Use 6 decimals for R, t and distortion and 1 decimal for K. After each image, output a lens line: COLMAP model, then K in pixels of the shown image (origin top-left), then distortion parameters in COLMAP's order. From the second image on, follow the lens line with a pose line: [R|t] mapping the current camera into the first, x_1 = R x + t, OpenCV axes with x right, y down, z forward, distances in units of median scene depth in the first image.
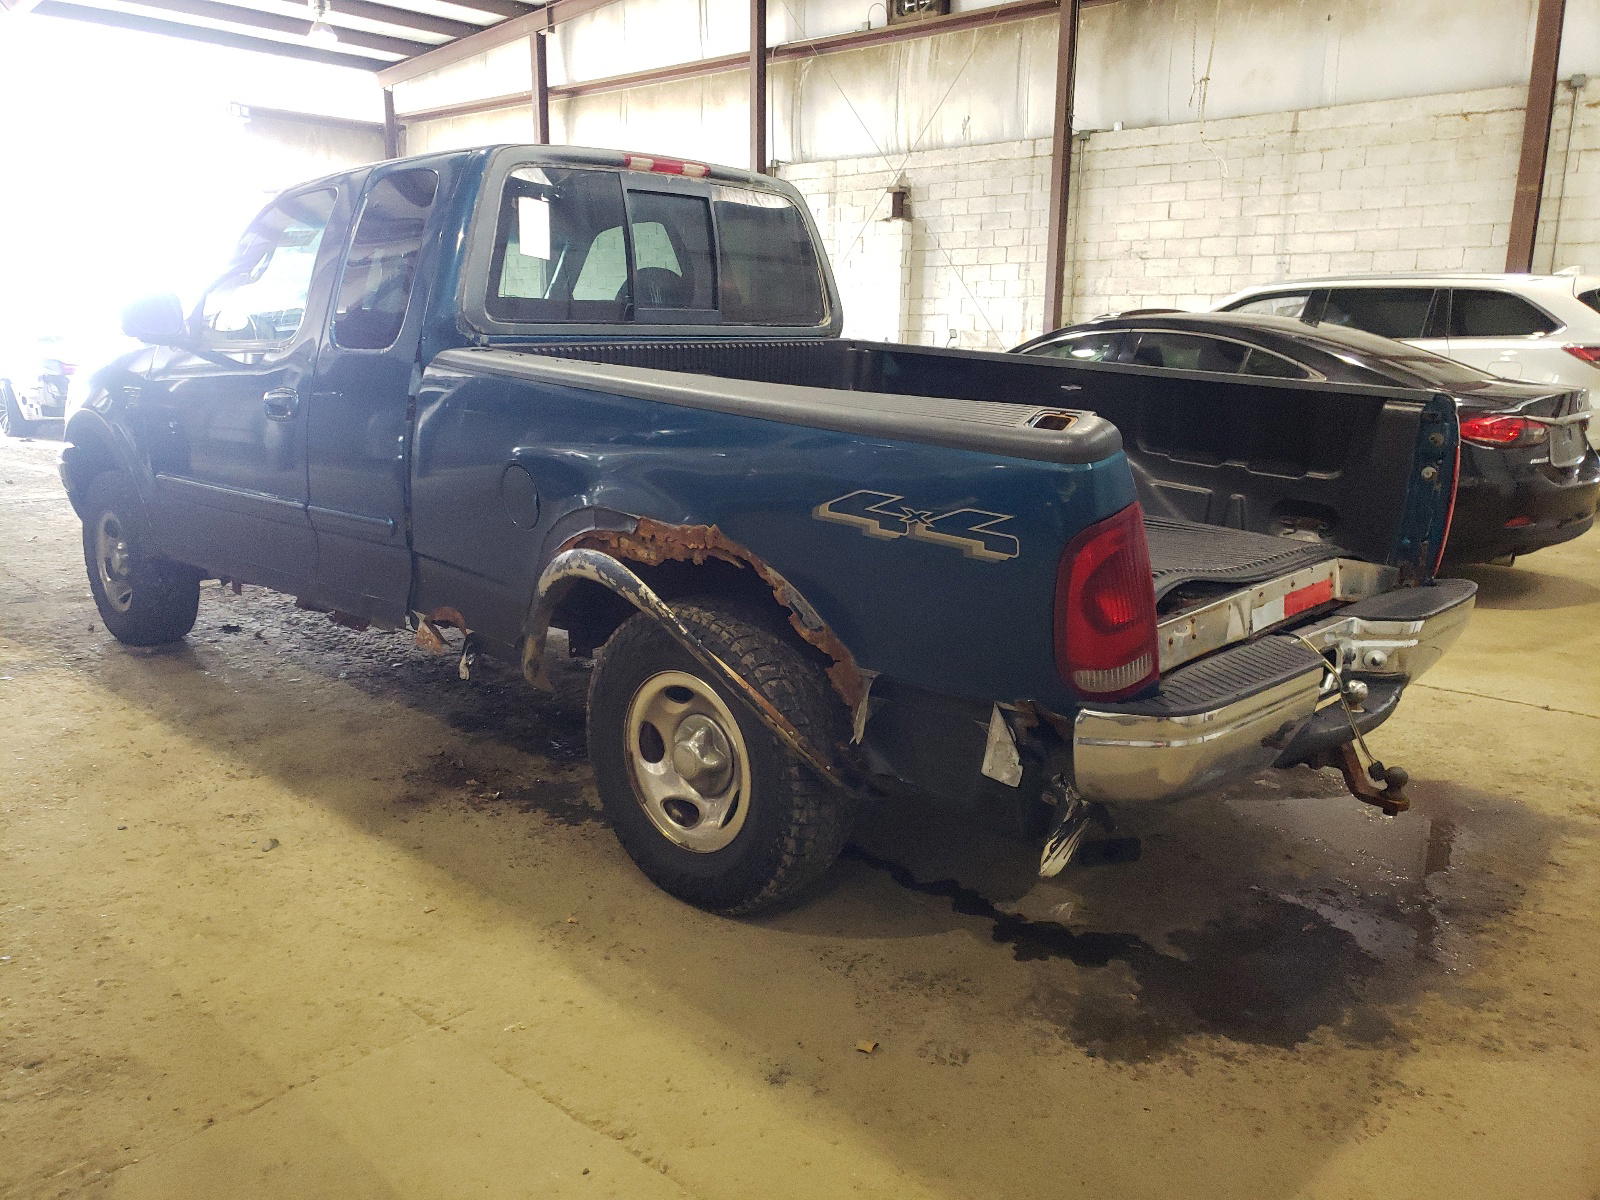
lens RADIAL K [[1289.3, 0, 799.9], [0, 1289.3, 670.3], [0, 0, 1]] dist [0.000498, -0.006374]
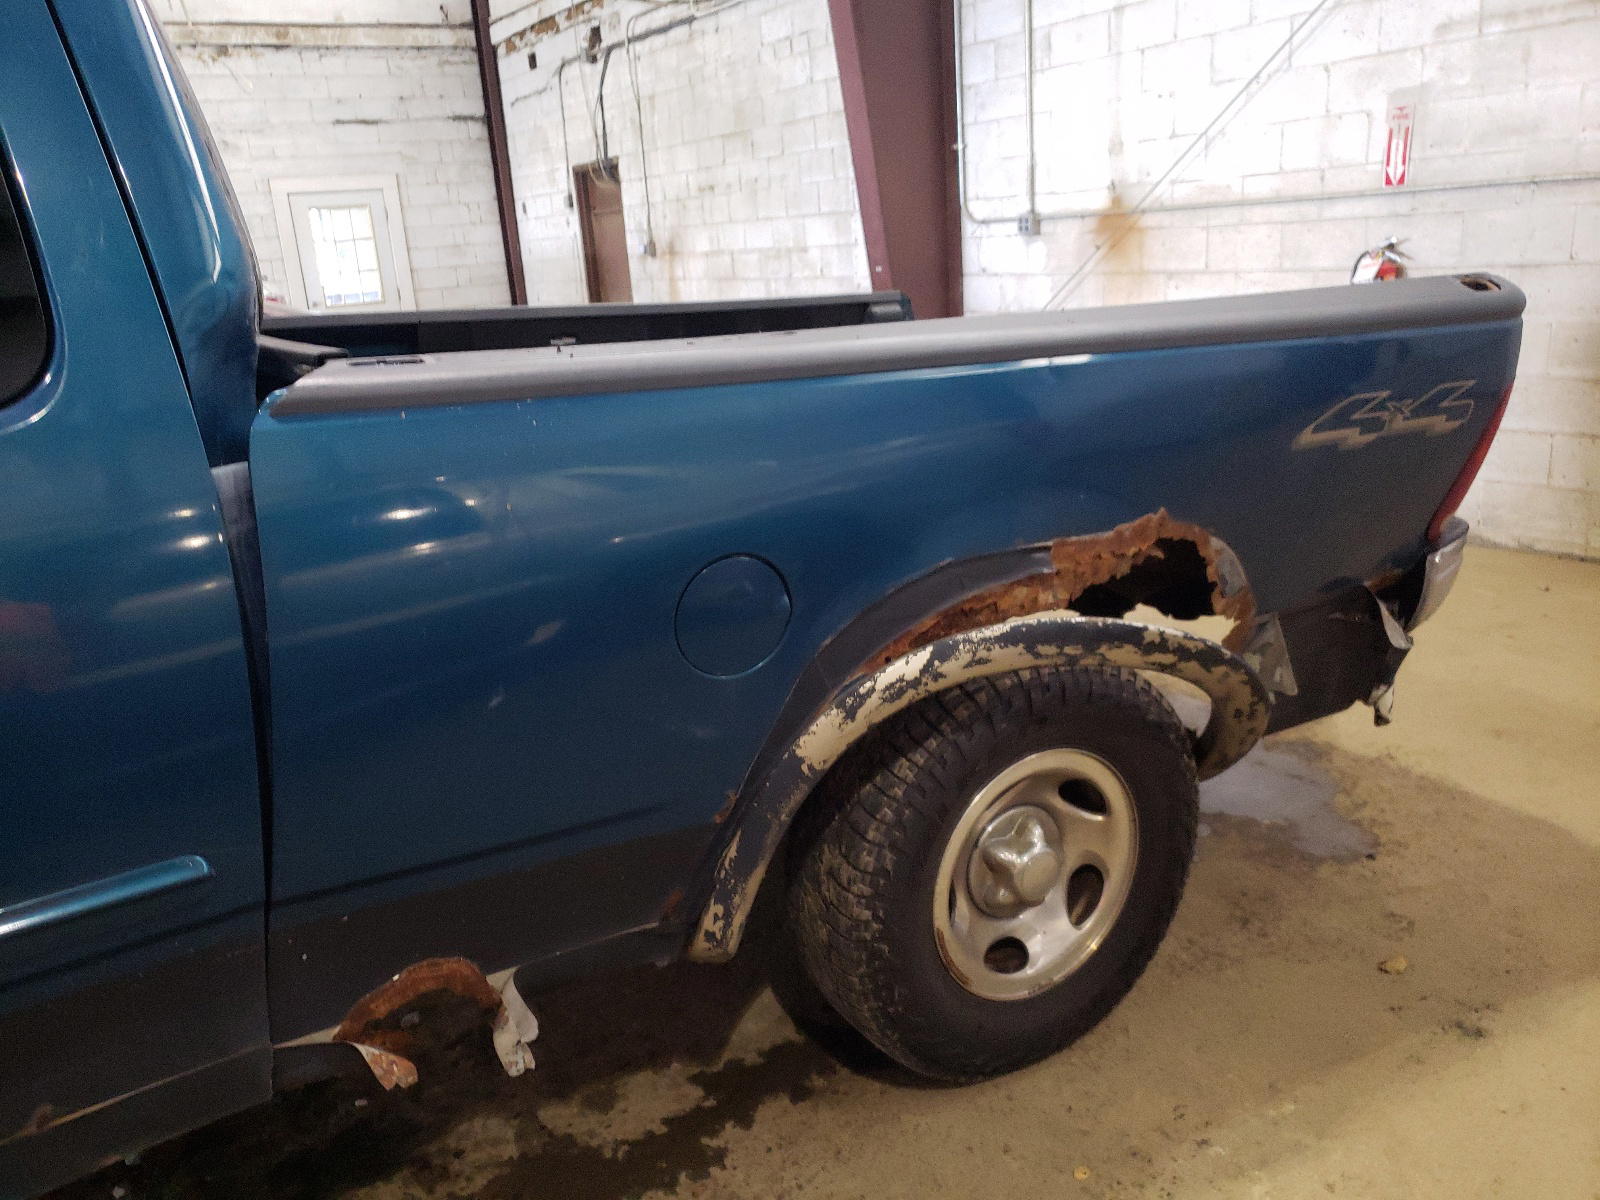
lens RADIAL K [[1289.3, 0, 799.9], [0, 1289.3, 670.3], [0, 0, 1]] dist [0.000498, -0.006374]
pose [[0.267622, -0.356409, 0.895182, -0.713144], [0.314575, 0.910481, 0.268455, -0.257878], [-0.910726, 0.209757, 0.355782, 0.856411]]
